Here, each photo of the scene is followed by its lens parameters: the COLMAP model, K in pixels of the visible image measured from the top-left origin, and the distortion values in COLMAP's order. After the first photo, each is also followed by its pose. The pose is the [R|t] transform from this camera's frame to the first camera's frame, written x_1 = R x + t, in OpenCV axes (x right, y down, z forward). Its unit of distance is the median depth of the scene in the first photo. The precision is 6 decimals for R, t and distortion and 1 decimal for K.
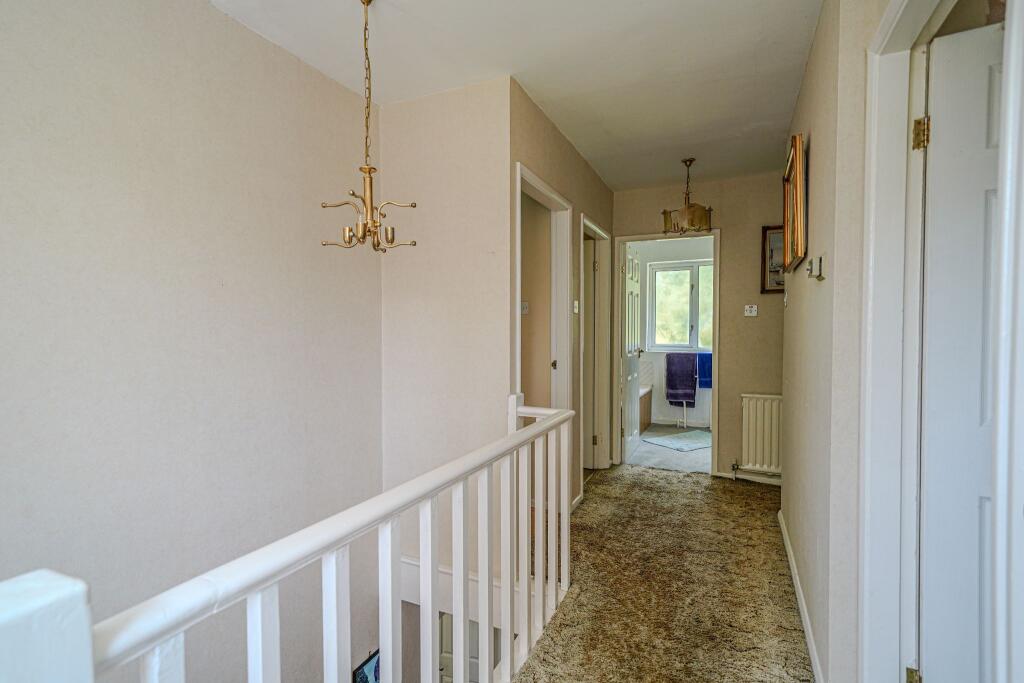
lens RADIAL K [[473.2, 0, 503.3], [0, 473.2, 343.7], [0, 0, 1]] dist [0.004186, 0.000104]
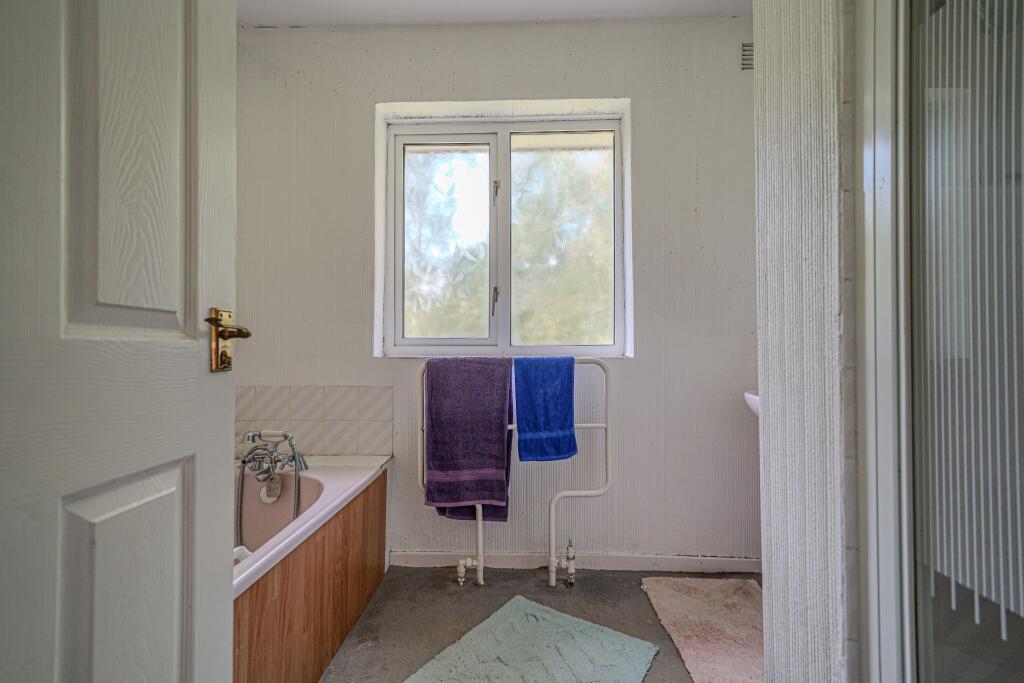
lens RADIAL K [[473.2, 0, 510.1], [0, 473.2, 342.2], [0, 0, 1]] dist [0.004186, 0.000104]
pose [[0.909946, 0.003048, 0.414717, 0.262110], [0.010799, 0.999460, -0.031041, 0.018659], [-0.414587, 0.032724, 0.909421, 0.679492]]
